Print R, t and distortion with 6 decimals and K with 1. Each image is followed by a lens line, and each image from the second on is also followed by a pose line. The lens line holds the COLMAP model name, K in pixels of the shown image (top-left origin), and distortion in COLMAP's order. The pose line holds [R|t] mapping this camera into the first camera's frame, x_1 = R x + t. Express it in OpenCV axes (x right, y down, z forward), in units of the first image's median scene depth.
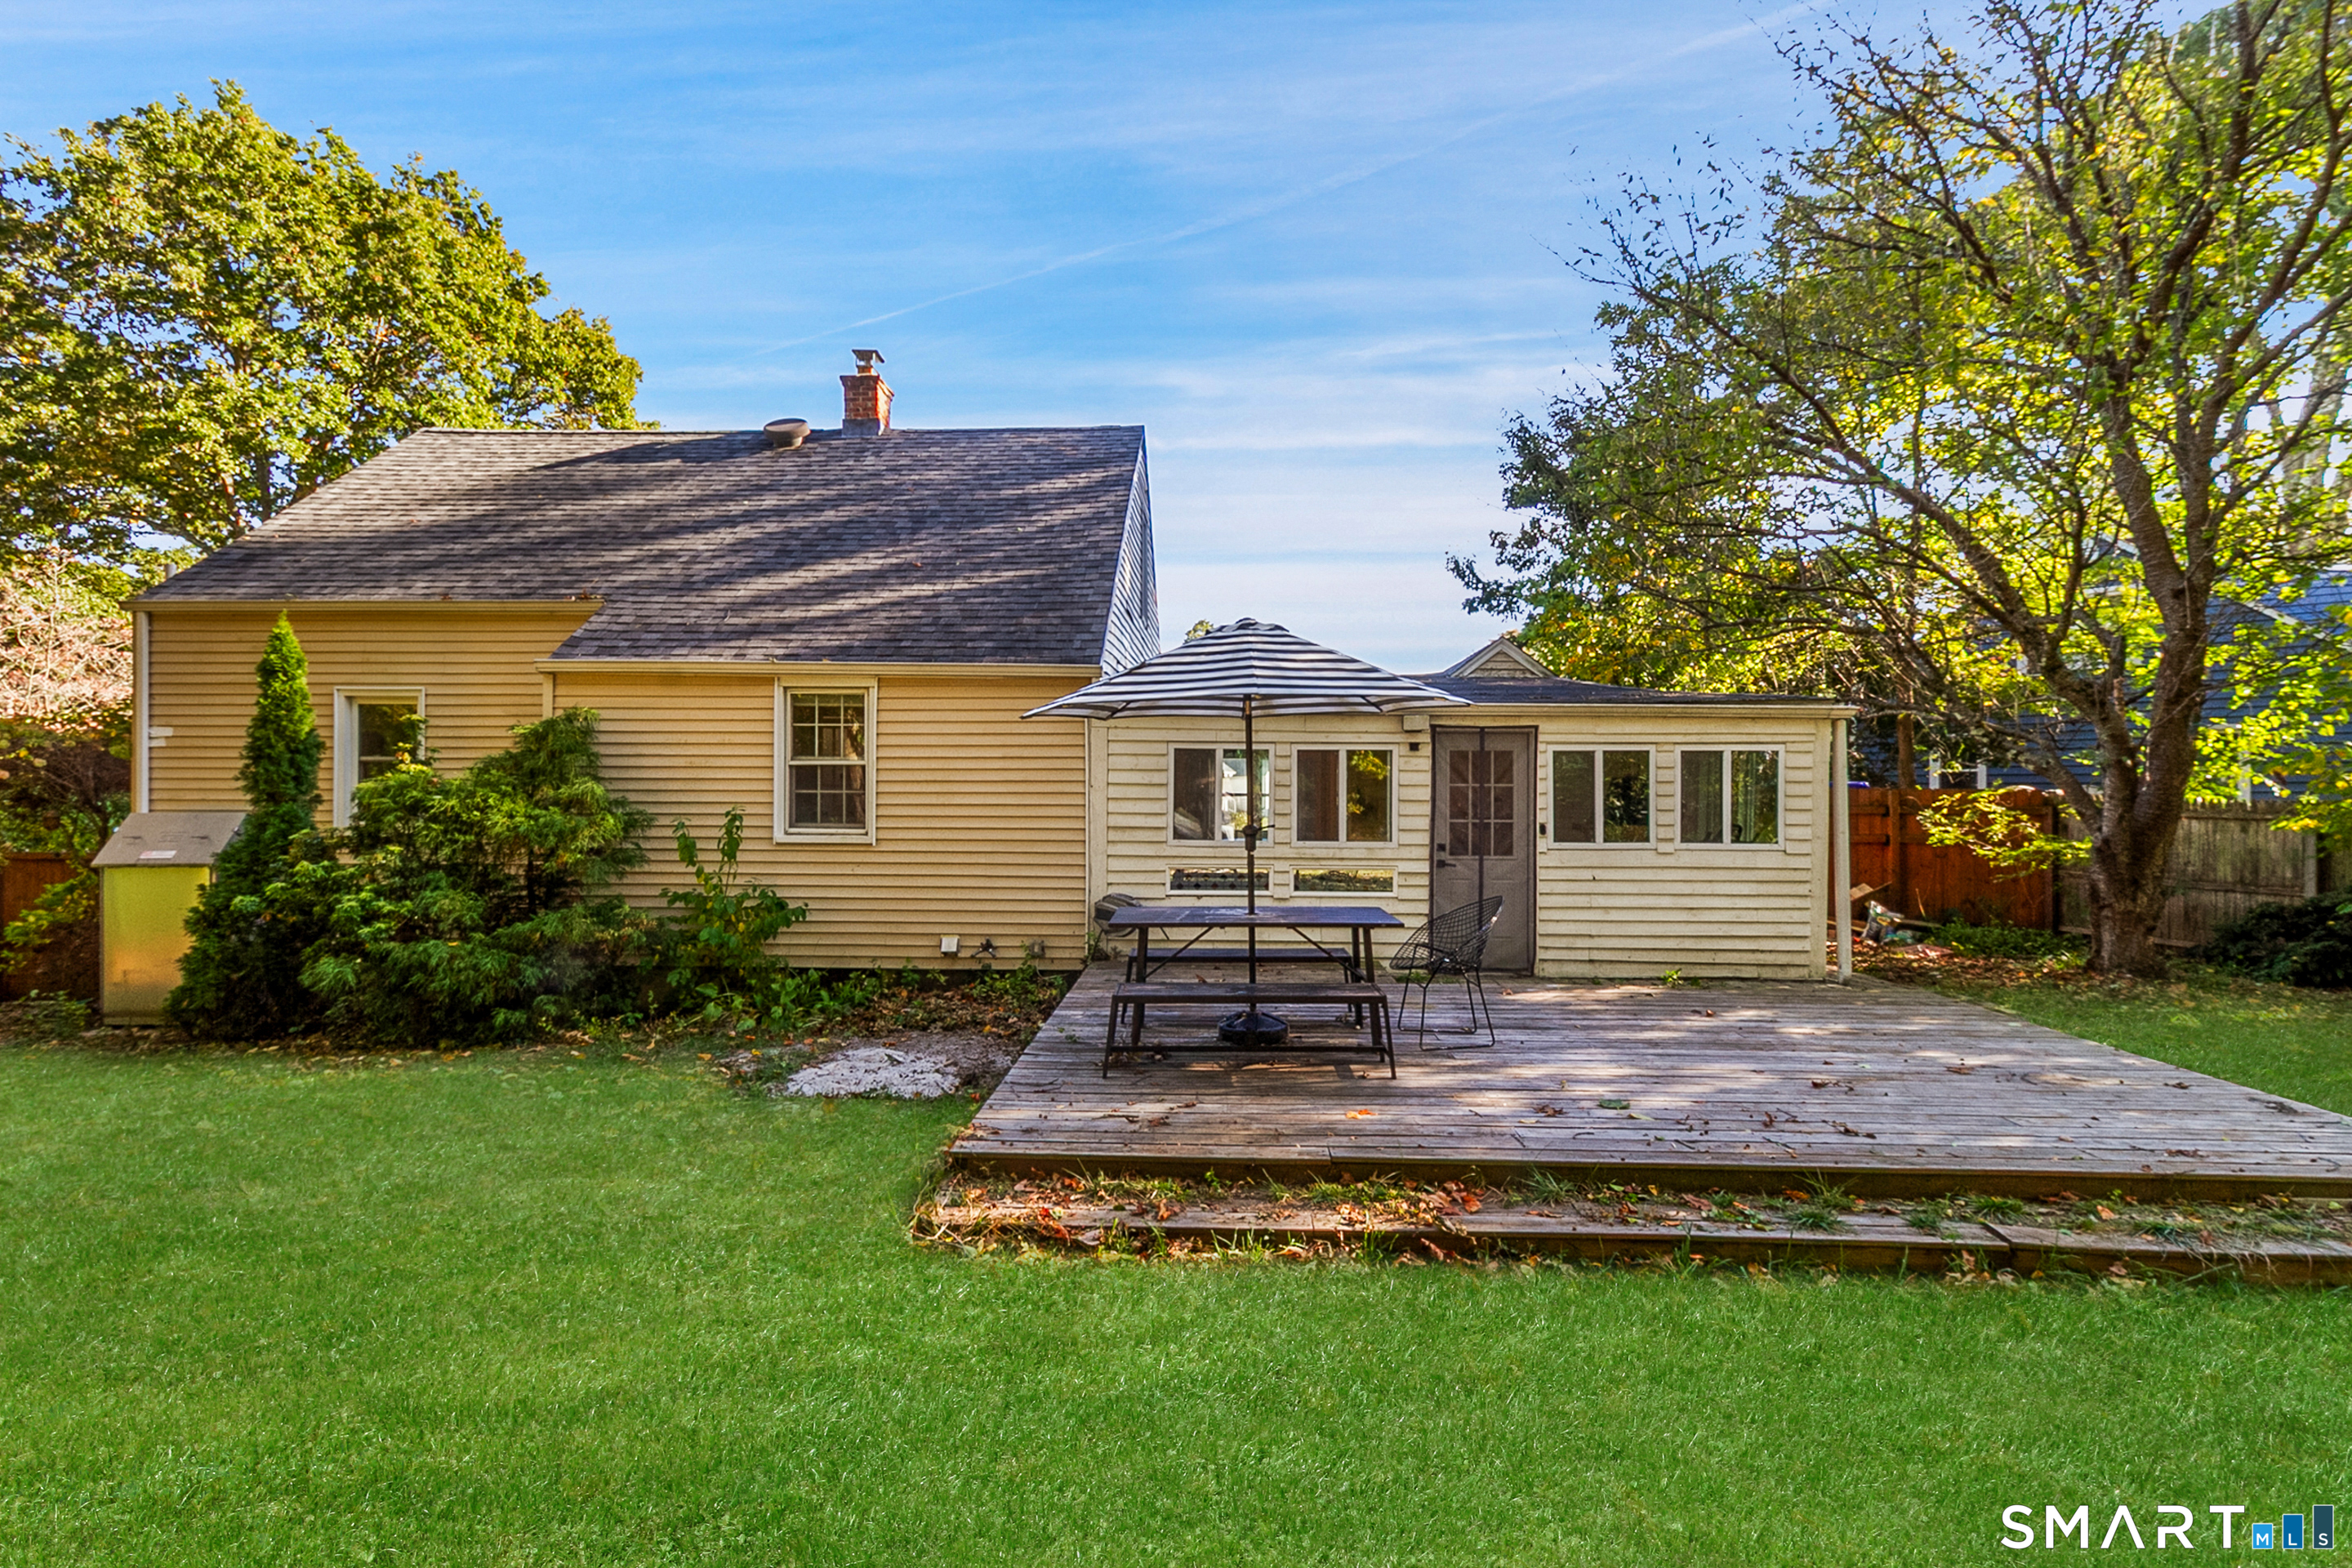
lens RADIAL K [[1101.7, 0, 1176.0], [0, 1101.7, 784.0], [0, 0, 1]] dist [0.010243, -0.000019]
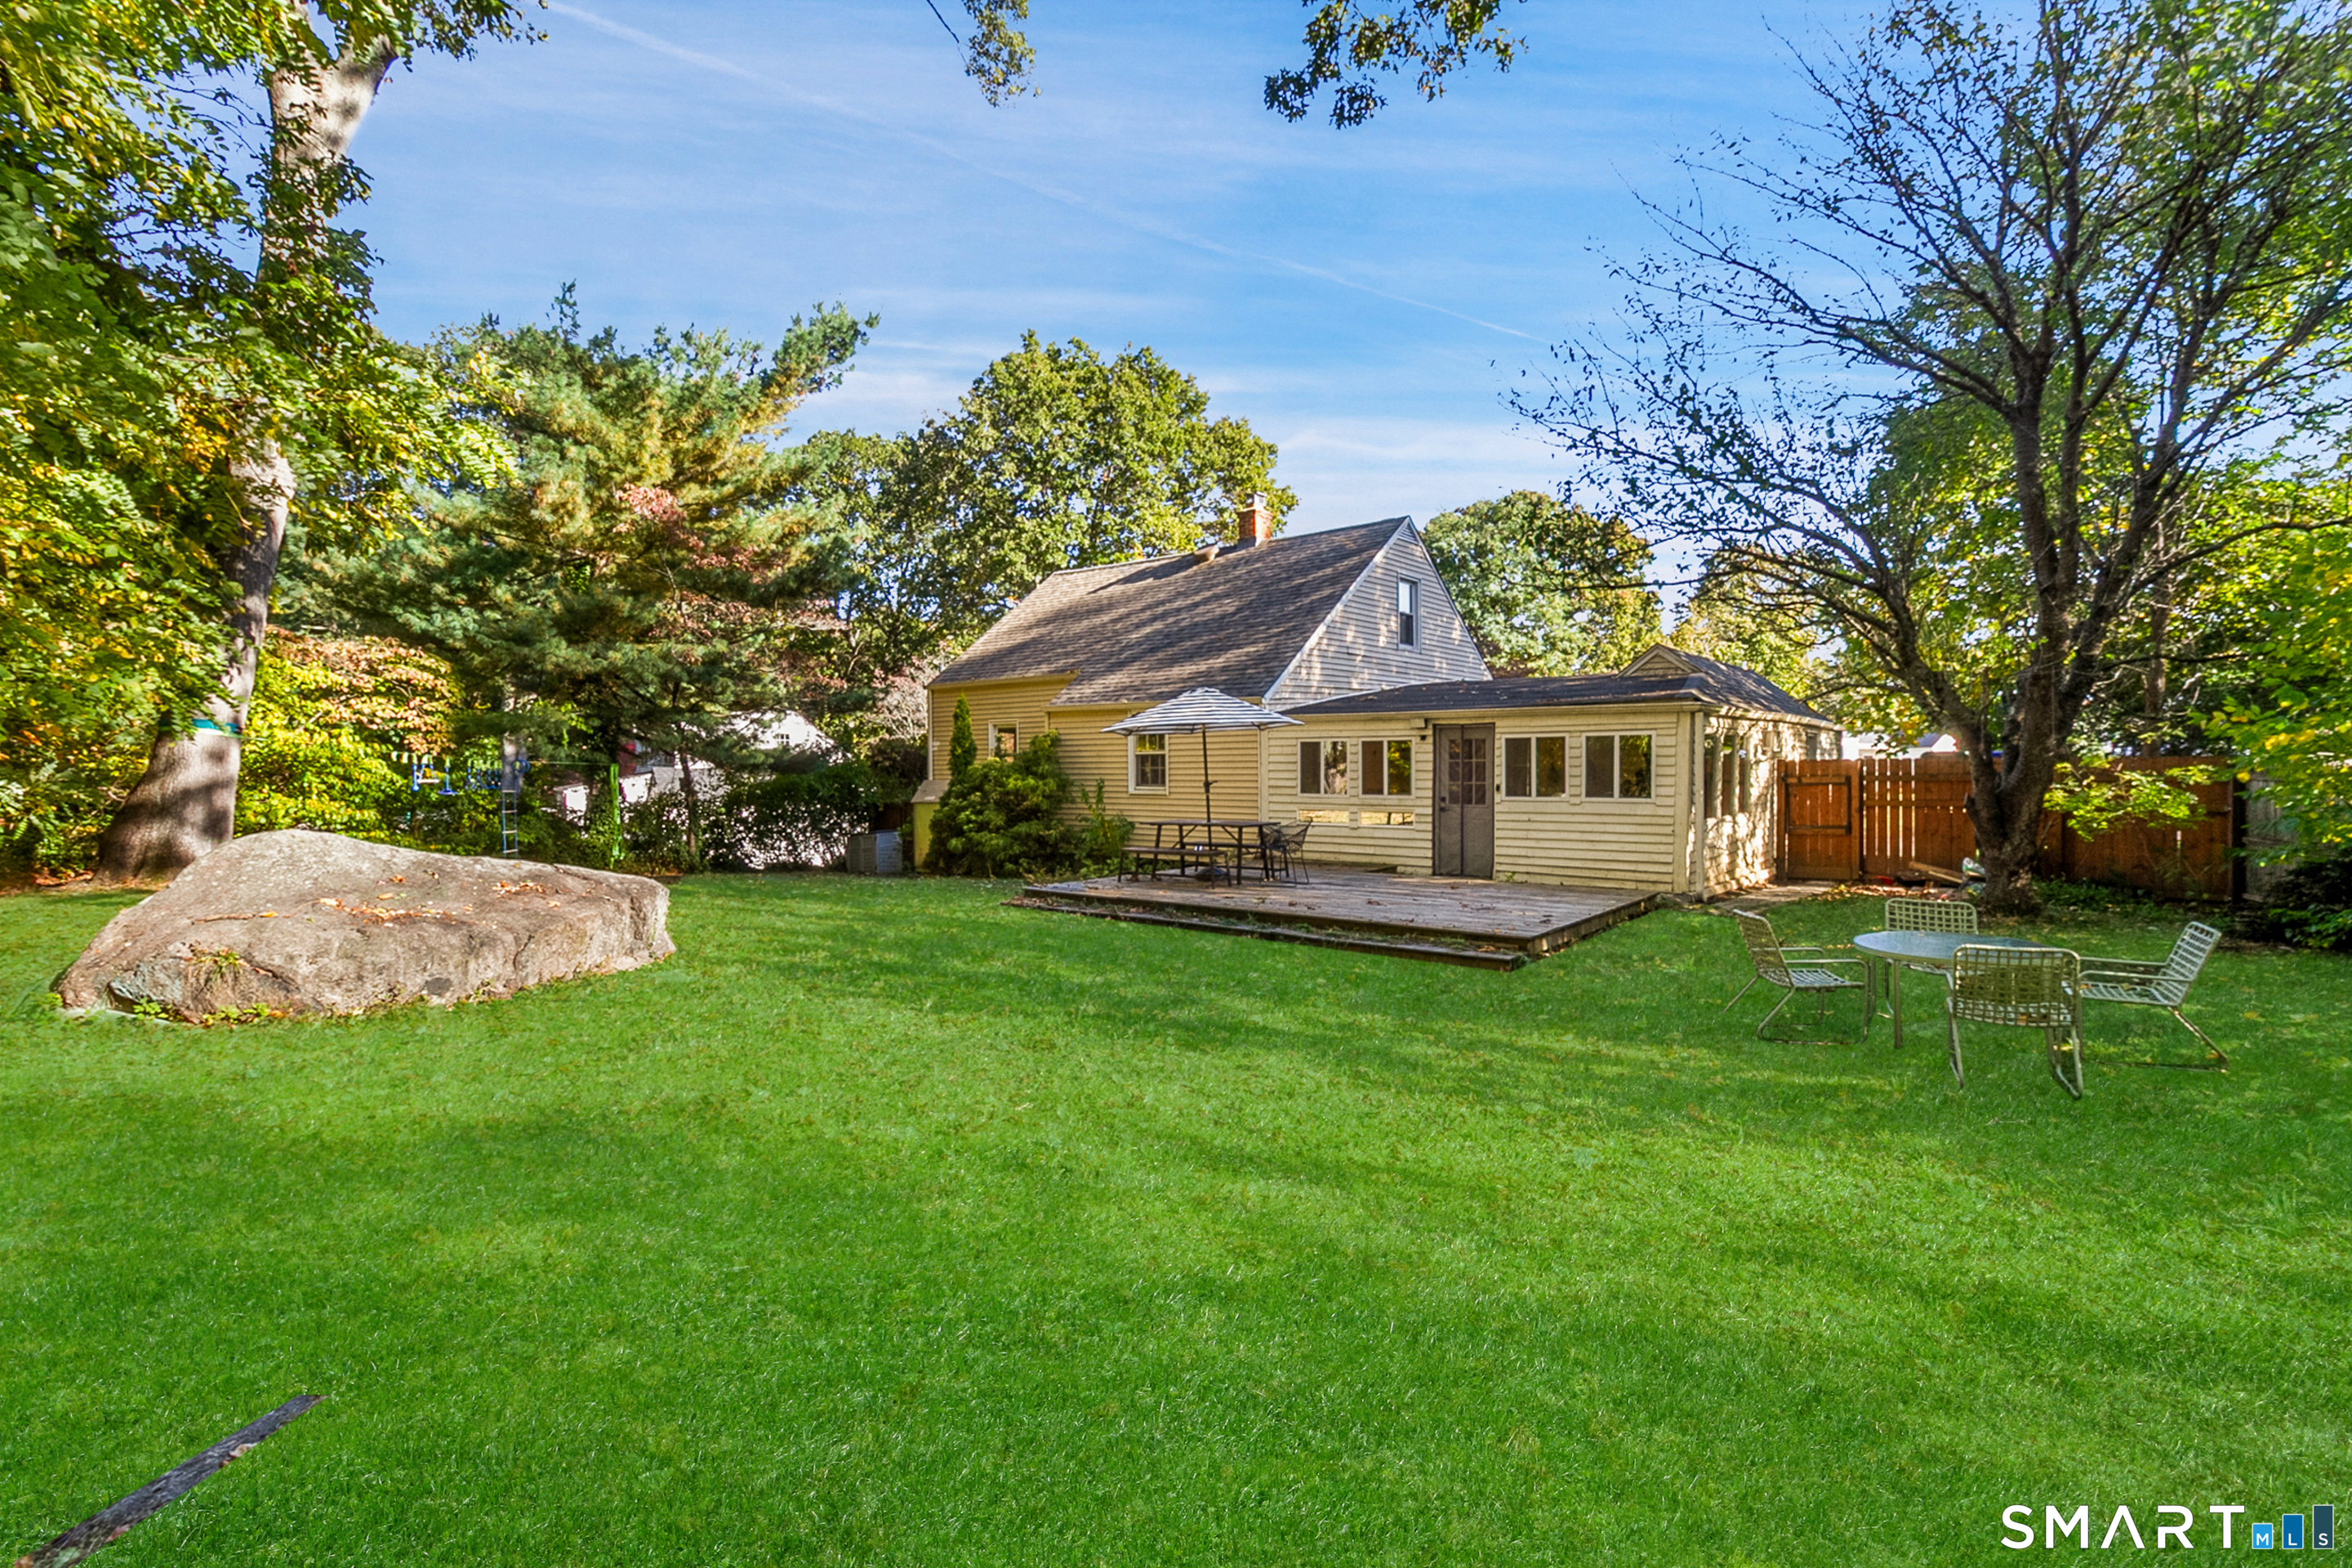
lens RADIAL K [[1101.7, 0, 1176.0], [0, 1101.7, 784.0], [0, 0, 1]] dist [0.010243, -0.000019]
pose [[0.792767, 0.000205, -0.609525, 0.924775], [0.014202, 0.999722, 0.018807, -0.000952], [0.609360, -0.023565, 0.792544, -0.526847]]
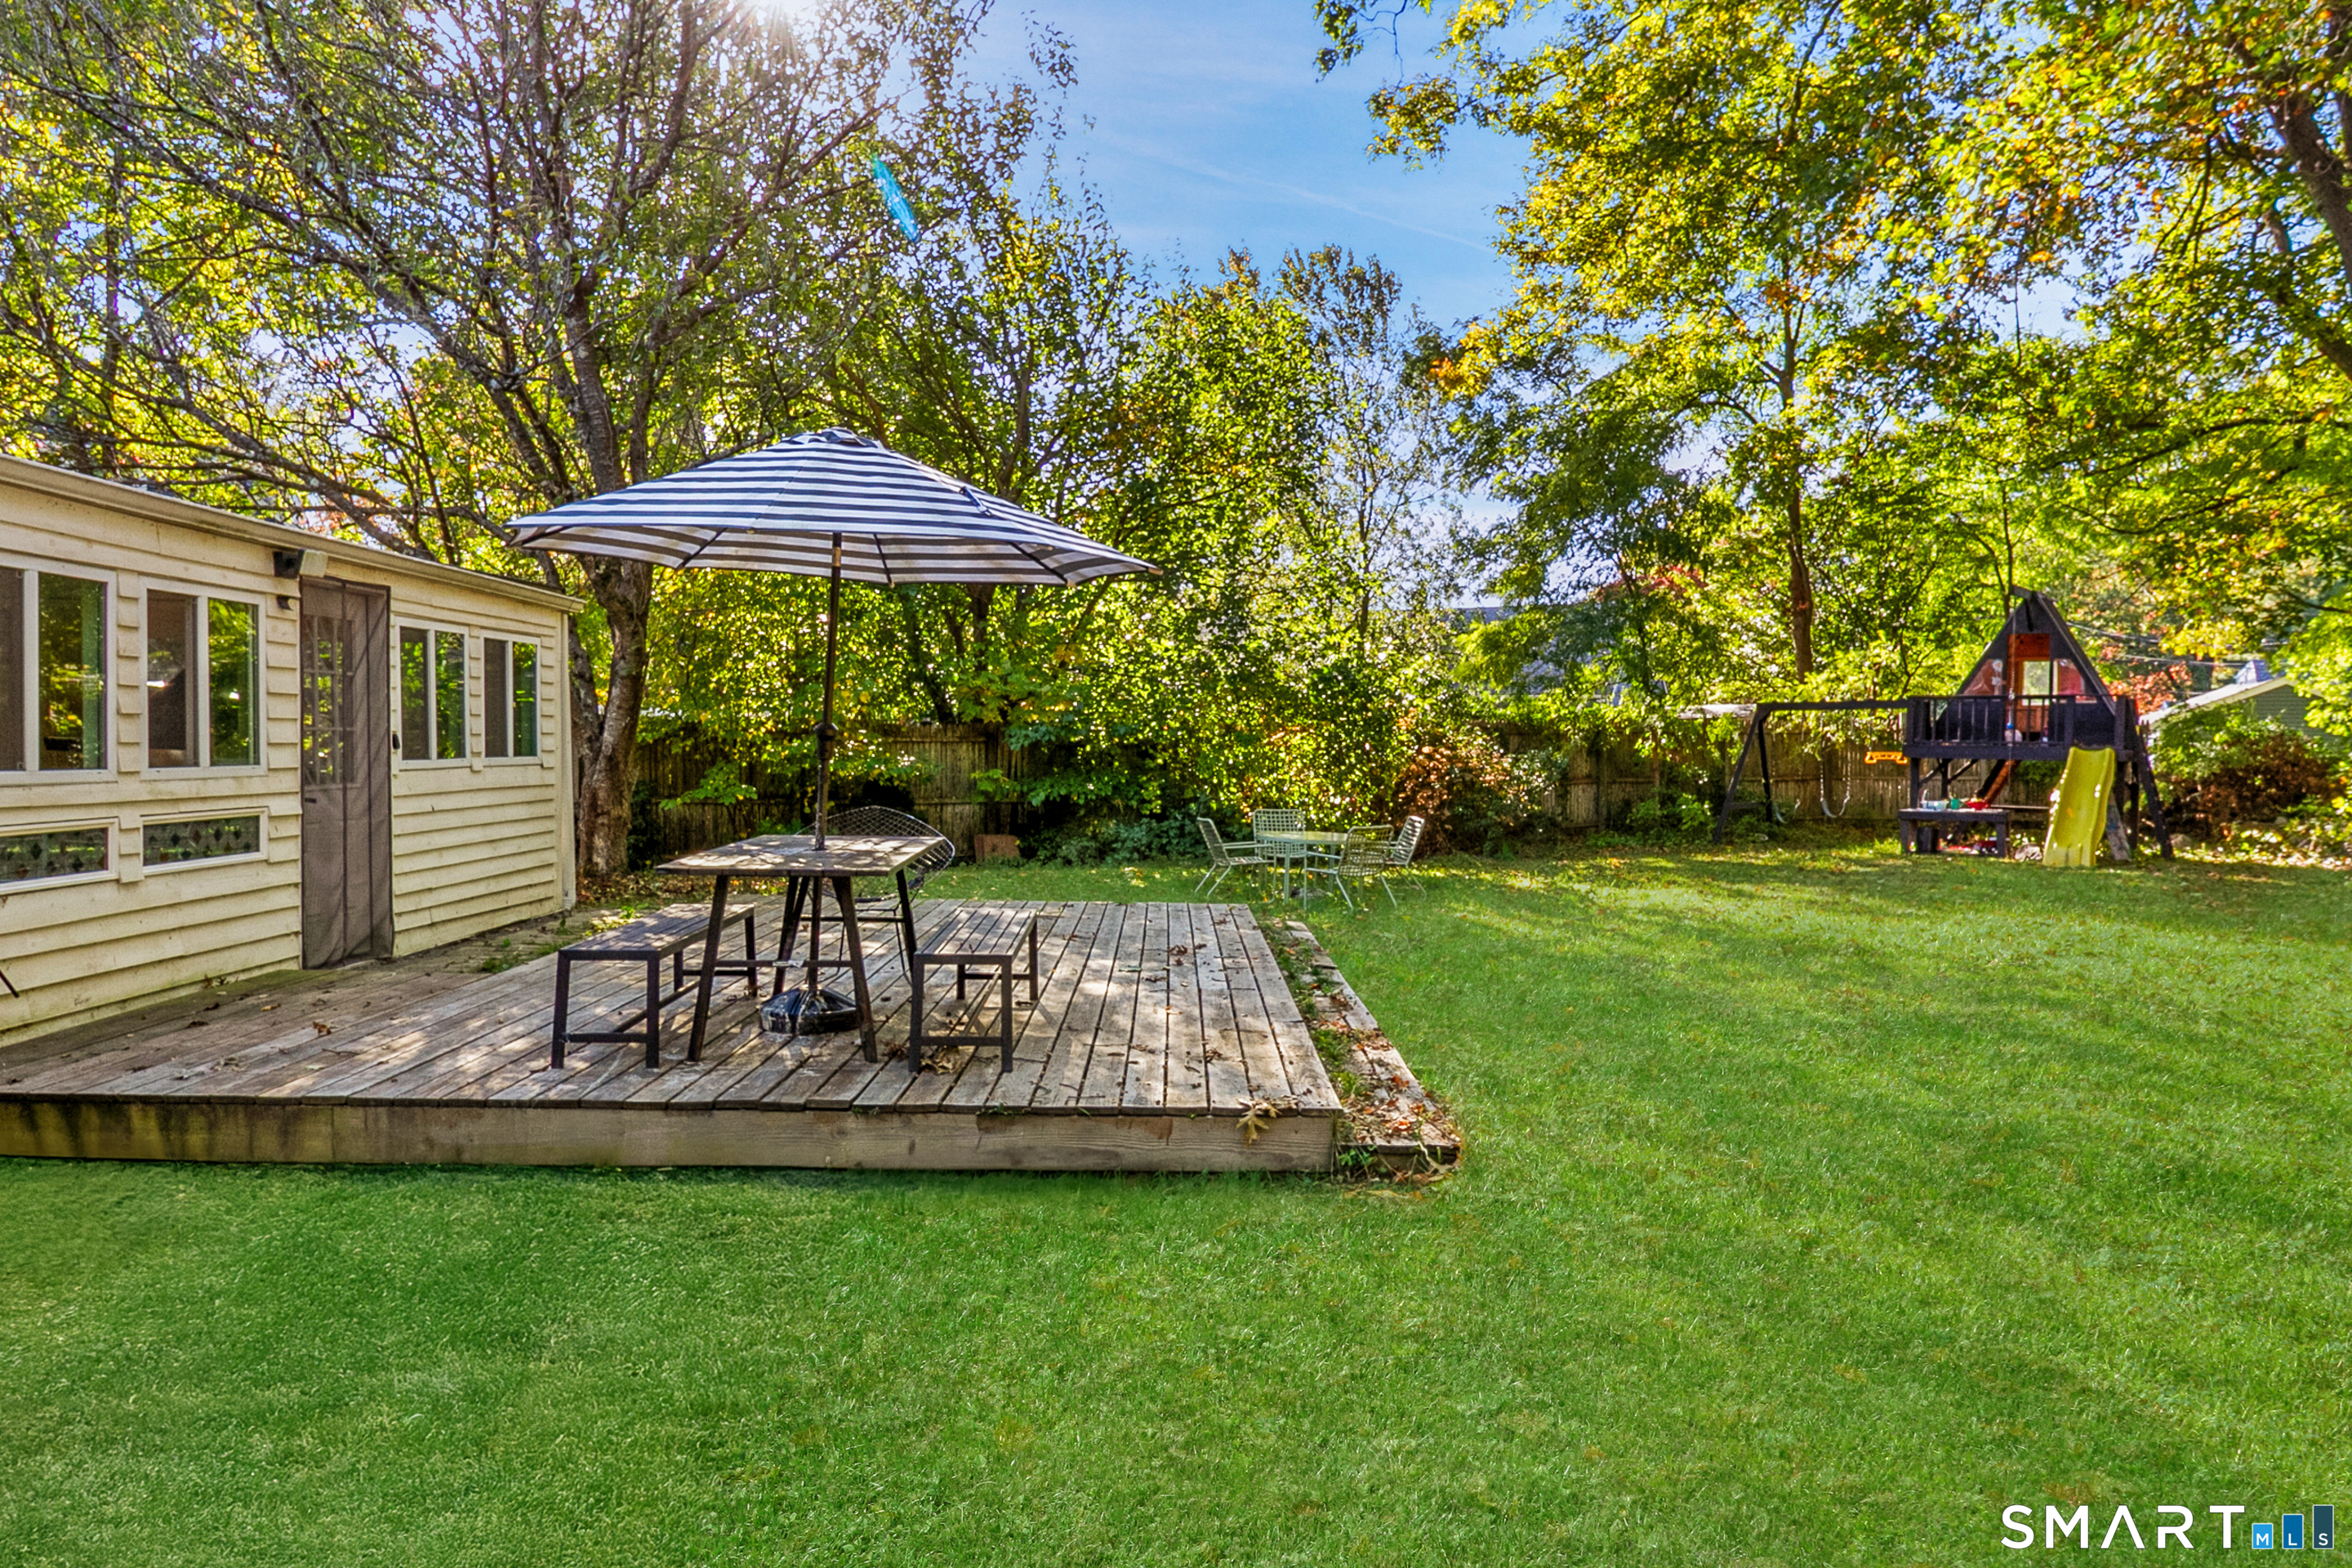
lens RADIAL K [[1501.4, 0, 1176.0], [0, 1501.4, 784.0], [0, 0, 1]] dist [-0.000348, -0.000104]
pose [[-0.040350, -0.035335, 0.998561, -0.604581], [-0.023631, 0.999129, 0.034400, 0.024248], [-0.998906, -0.022209, -0.041150, 0.556064]]
